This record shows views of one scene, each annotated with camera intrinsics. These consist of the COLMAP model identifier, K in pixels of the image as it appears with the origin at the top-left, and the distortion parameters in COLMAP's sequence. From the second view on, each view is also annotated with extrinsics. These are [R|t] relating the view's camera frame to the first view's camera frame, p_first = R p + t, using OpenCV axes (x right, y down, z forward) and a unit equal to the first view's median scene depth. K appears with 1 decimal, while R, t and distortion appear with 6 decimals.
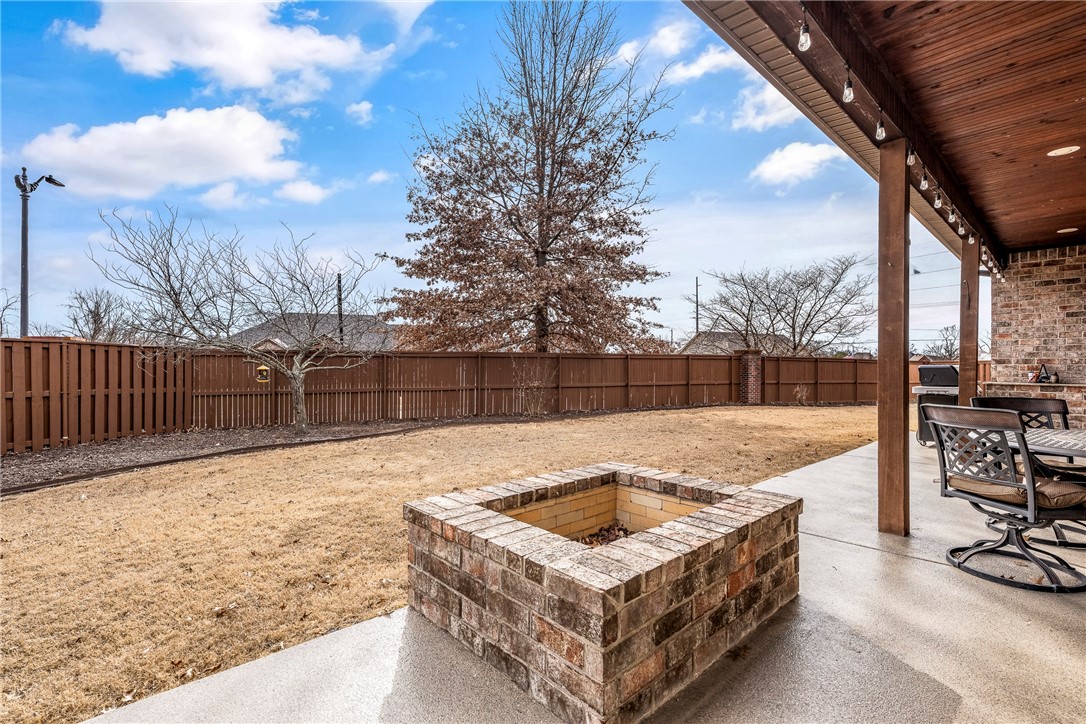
lens RADIAL K [[496.0, 0, 546.5], [0, 496.0, 365.5], [0, 0, 1]] dist [-0.003403, 0.001664]
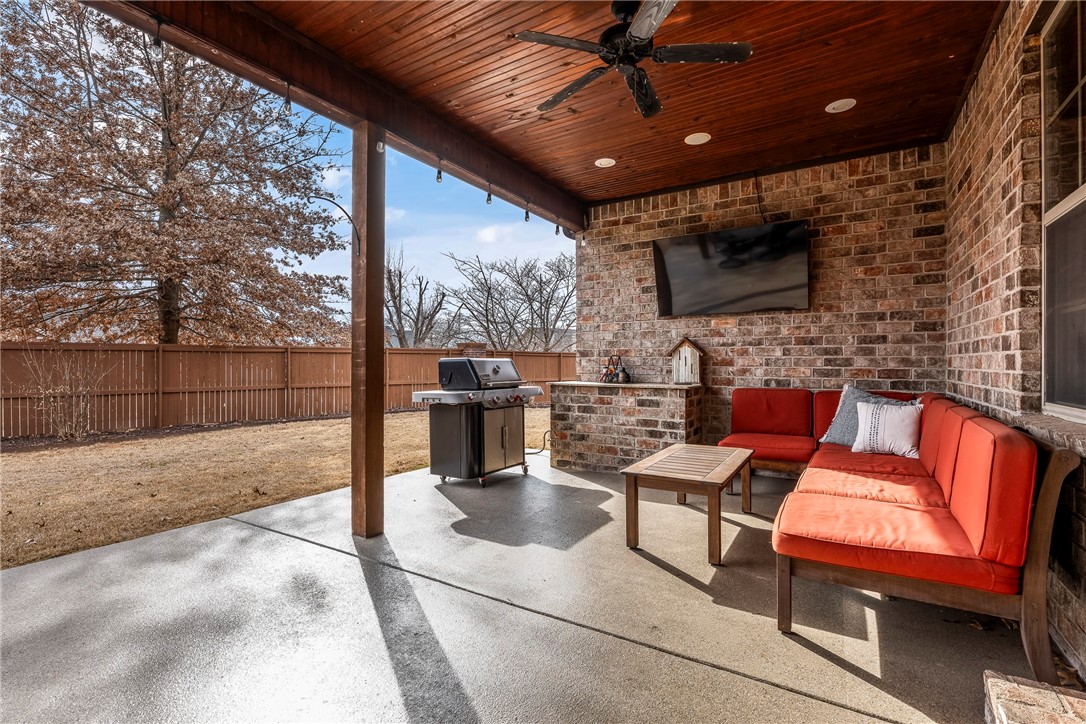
lens RADIAL K [[496.0, 0, 540.5], [0, 496.0, 363.0], [0, 0, 1]] dist [-0.003403, 0.001664]
pose [[0.964419, -0.003612, 0.264355, 0.677661], [0.003152, 0.999993, 0.002167, 0.004402], [-0.264361, -0.001256, 0.964423, 0.310260]]
